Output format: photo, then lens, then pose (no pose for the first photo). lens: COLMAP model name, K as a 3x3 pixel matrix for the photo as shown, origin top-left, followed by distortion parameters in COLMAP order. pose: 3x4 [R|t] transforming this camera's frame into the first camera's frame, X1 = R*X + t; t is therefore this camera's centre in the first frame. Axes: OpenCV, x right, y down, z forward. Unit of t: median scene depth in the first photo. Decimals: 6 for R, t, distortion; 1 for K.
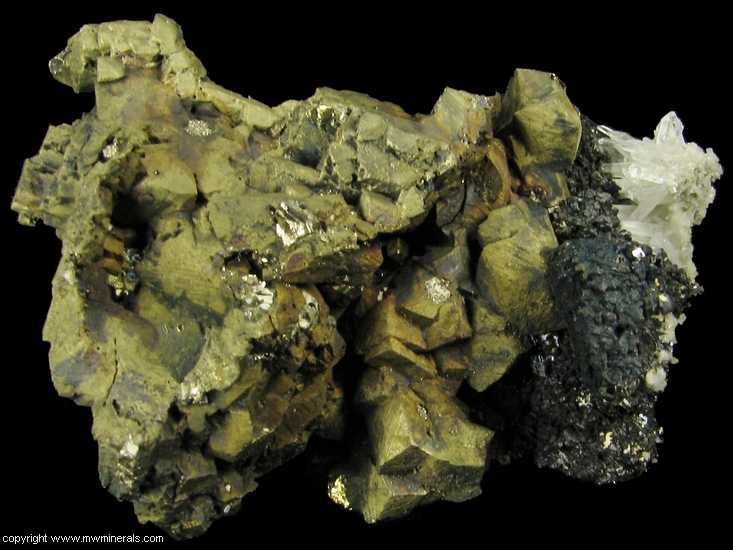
lens RADIAL K [[1103.2, 0, 377.5], [0, 1103.2, 347.0], [0, 0, 1]] dist [-0.204211, 0.002725]
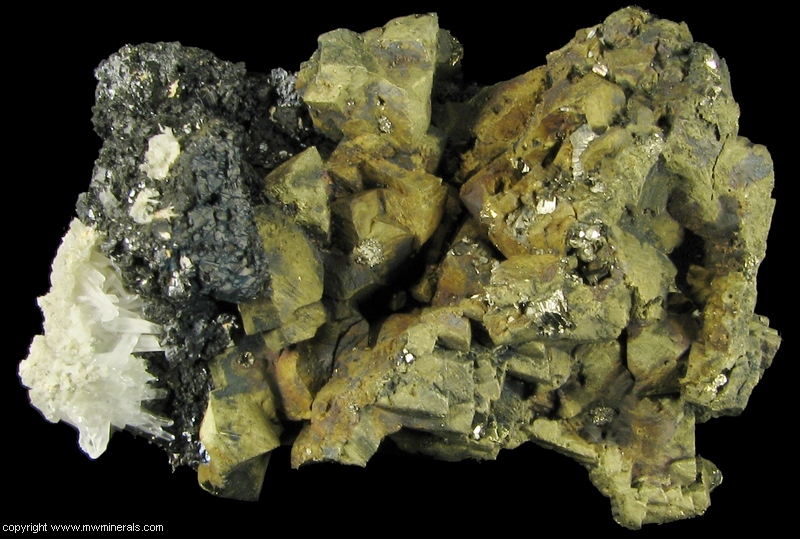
lens RADIAL K [[1265.9, 0, 400.0], [0, 1265.9, 269.5], [0, 0, 1]] dist [-0.217509, 0.018164]
pose [[-0.953335, -0.001851, -0.301907, 0.368808], [0.003182, -0.999987, -0.003917, -0.064428], [-0.301896, -0.004694, 0.953329, -0.043016]]
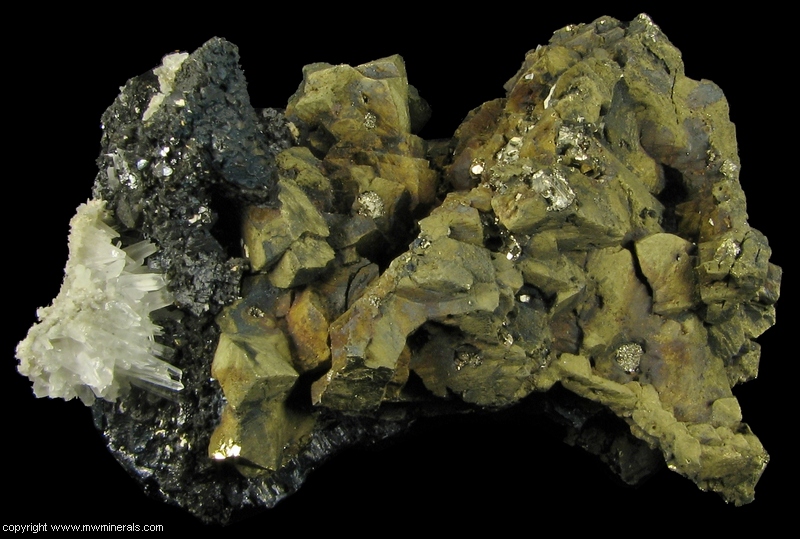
lens RADIAL K [[1209.3, 0, 400.9], [0, 1209.3, 310.6], [0, 0, 1]] dist [-0.225941, -0.033381]
pose [[-0.939109, -0.080959, -0.333946, 0.390189], [-0.129063, -0.817586, 0.561156, -0.752360], [-0.318460, 0.570086, 0.757354, 0.244529]]
